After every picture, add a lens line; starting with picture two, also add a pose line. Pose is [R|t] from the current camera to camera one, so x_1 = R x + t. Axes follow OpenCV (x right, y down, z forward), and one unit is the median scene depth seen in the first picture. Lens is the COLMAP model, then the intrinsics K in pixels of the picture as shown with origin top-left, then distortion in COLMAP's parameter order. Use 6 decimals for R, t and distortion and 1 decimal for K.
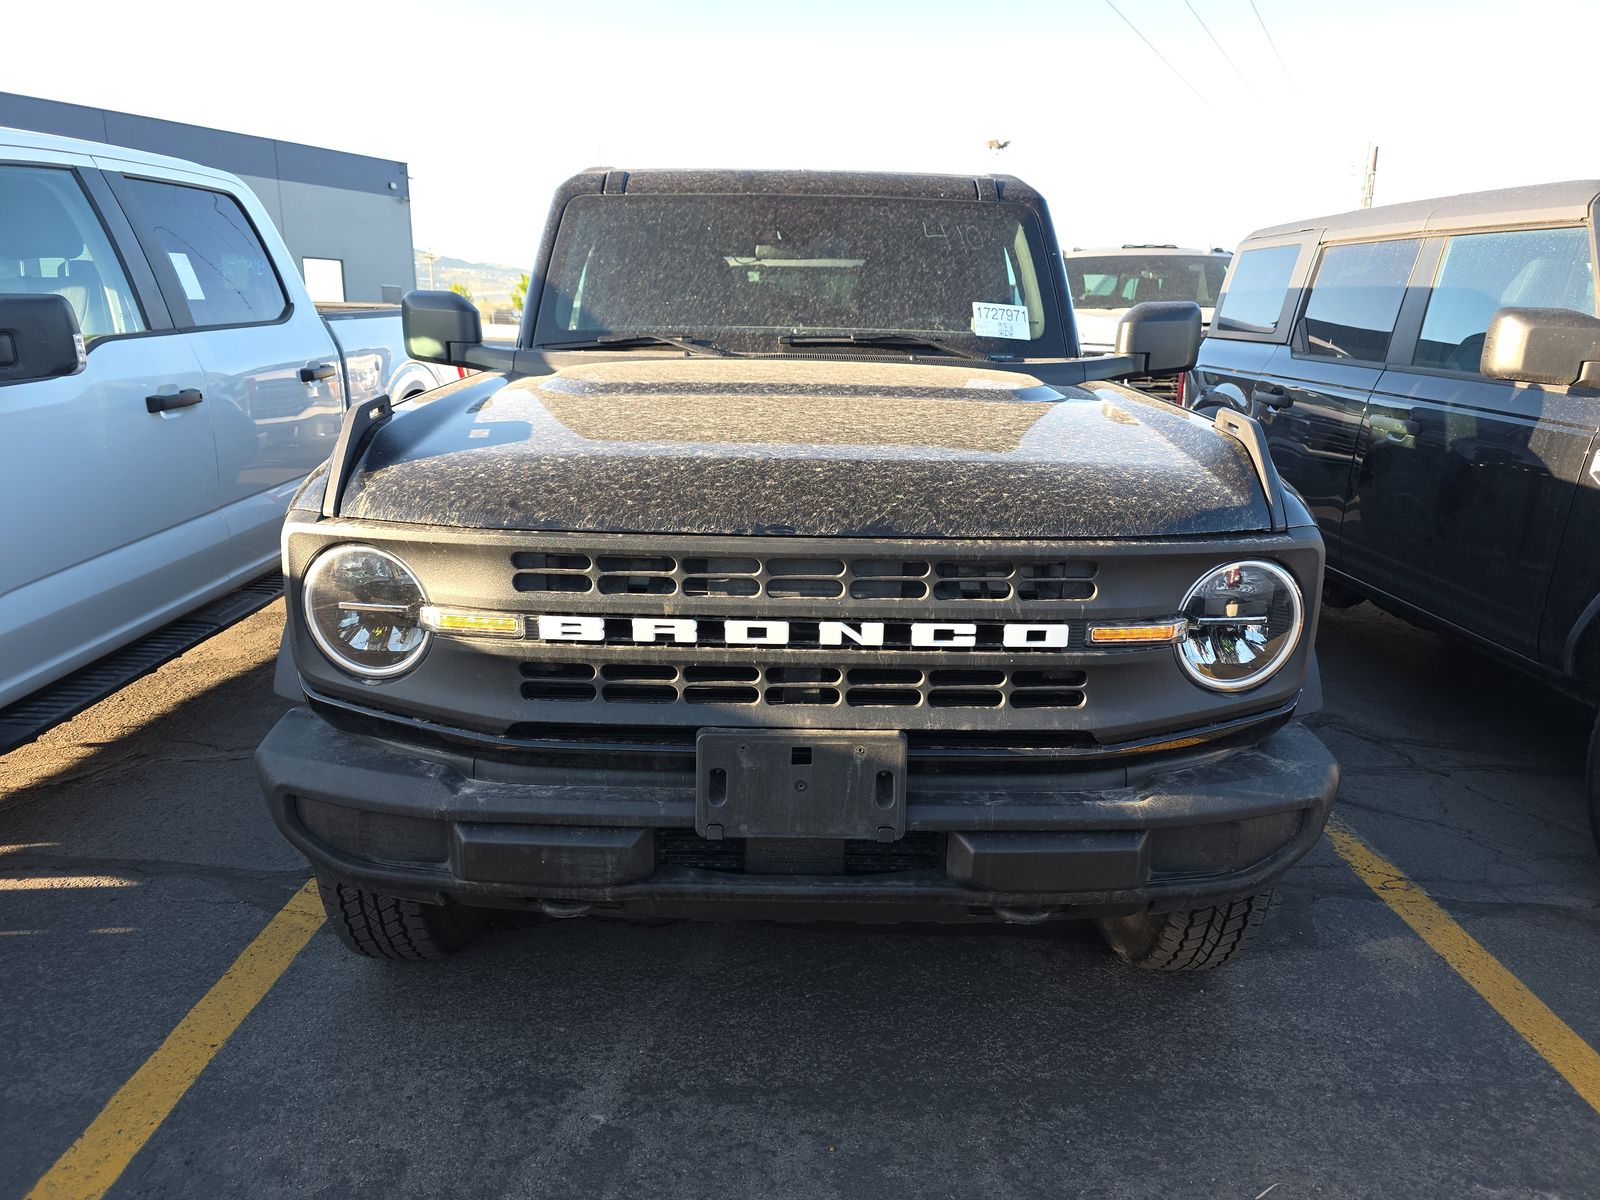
lens RADIAL K [[1079.7, 0, 800.0], [0, 1079.7, 600.0], [0, 0, 1]] dist [0.058033, -0.055595]
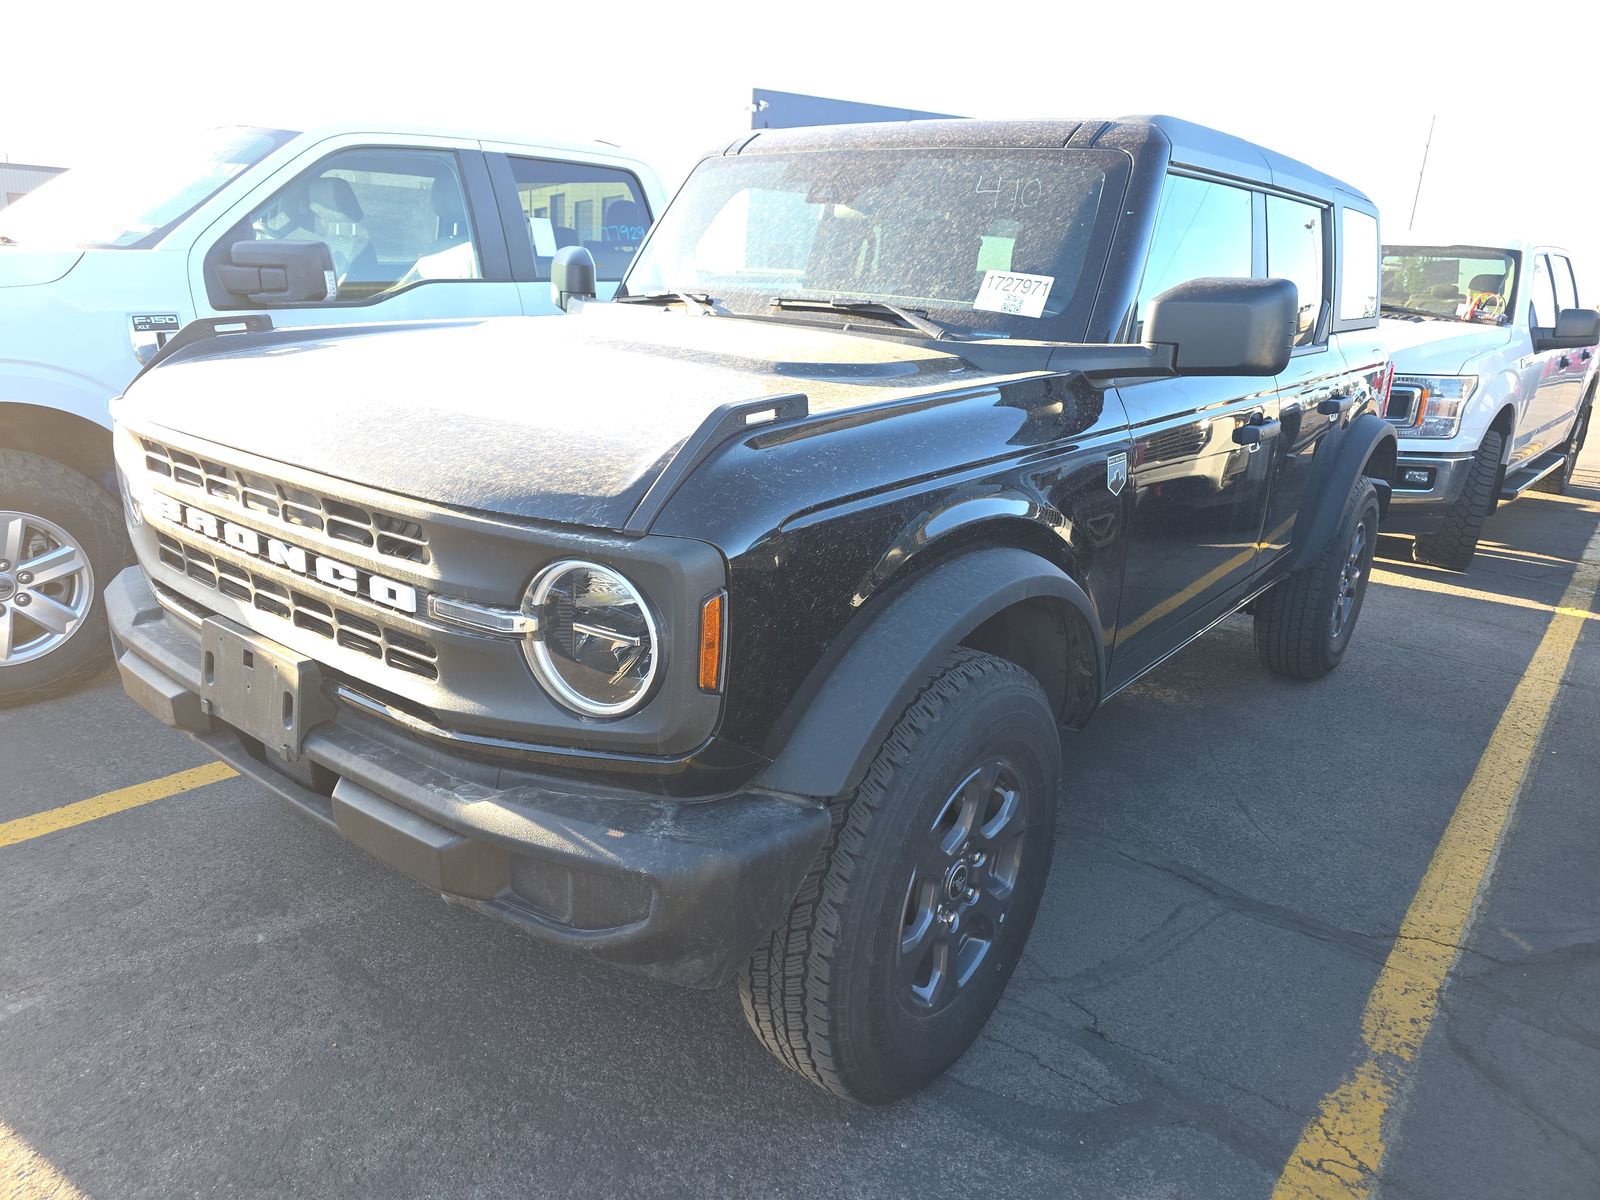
lens RADIAL K [[1079.7, 0, 800.0], [0, 1079.7, 600.0], [0, 0, 1]] dist [0.058033, -0.055595]
pose [[0.785612, 0.207818, -0.582774, 1.032914], [-0.200243, 0.976611, 0.078321, -0.105447], [0.585420, 0.055166, 0.808851, 0.427876]]
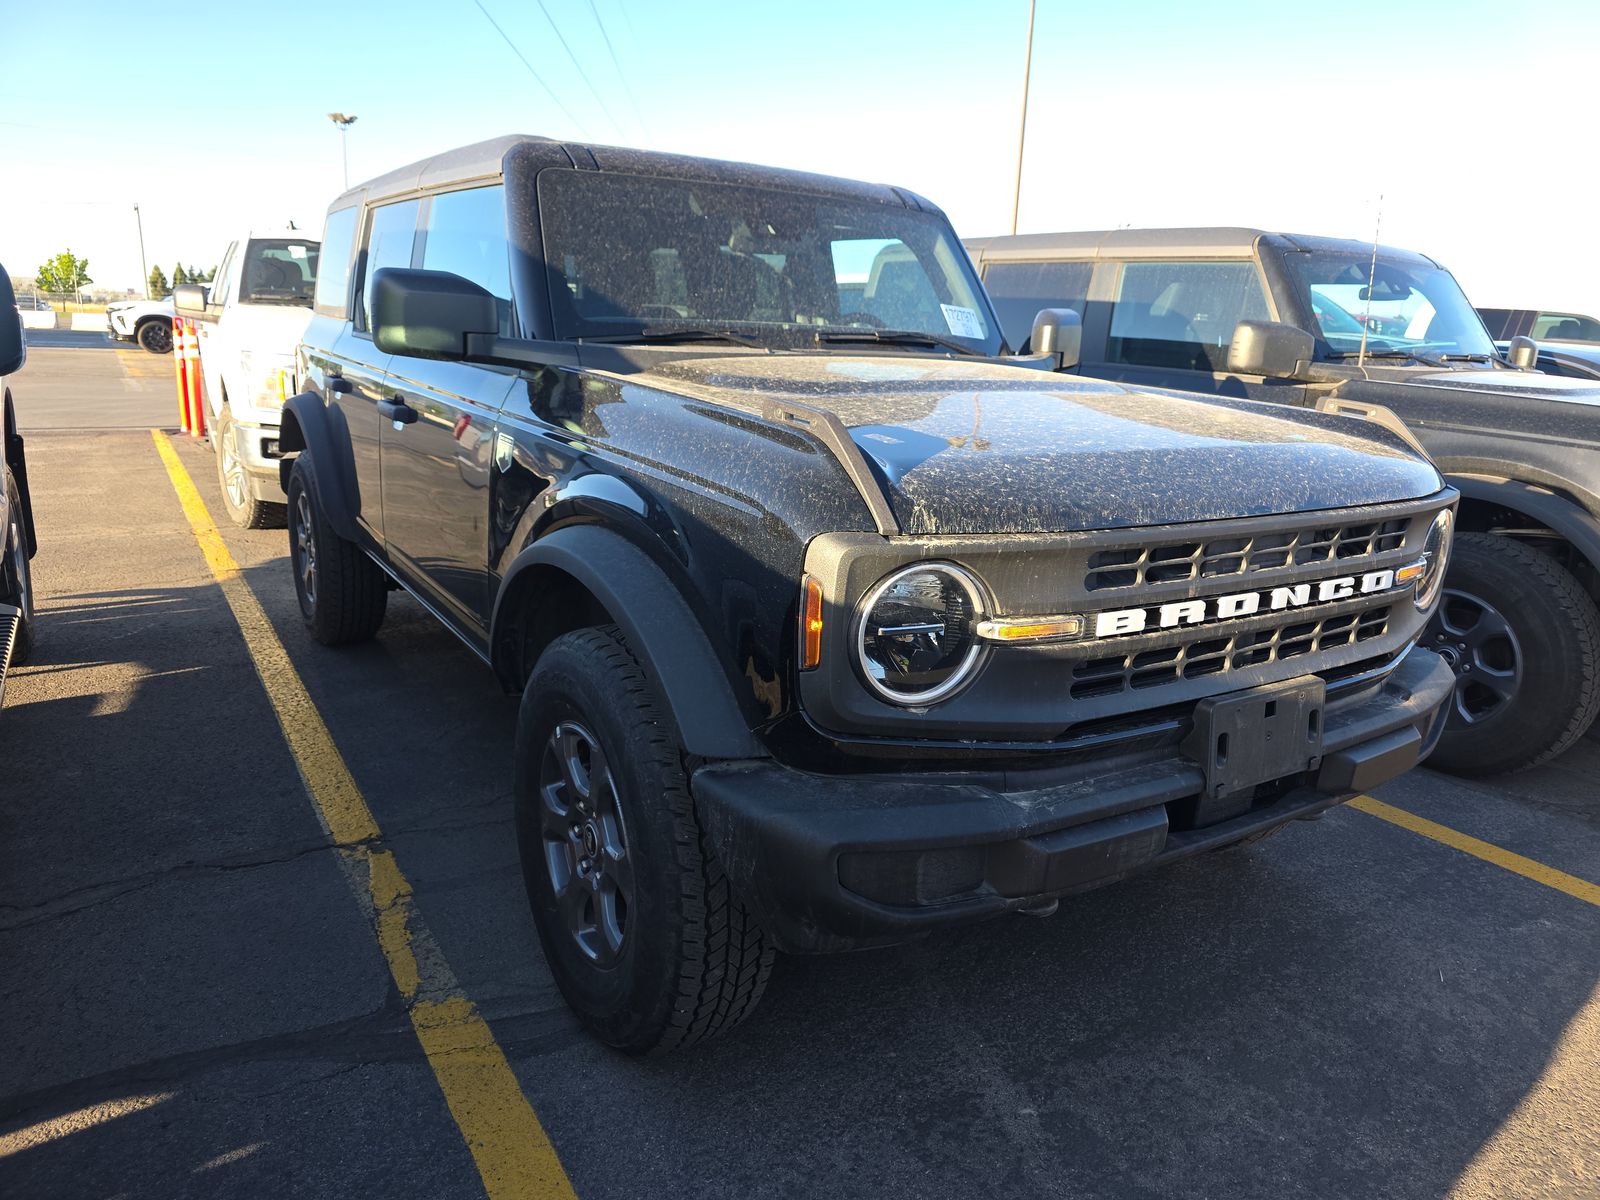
lens RADIAL K [[1064.6, 0, 810.9], [0, 1064.6, 589.9], [0, 0, 1]] dist [0.071214, -0.052601]
pose [[0.840303, -0.110764, 0.530681, -0.967064], [0.109681, 0.993396, 0.033669, -0.068804], [-0.530906, 0.029913, 0.846903, 0.289254]]
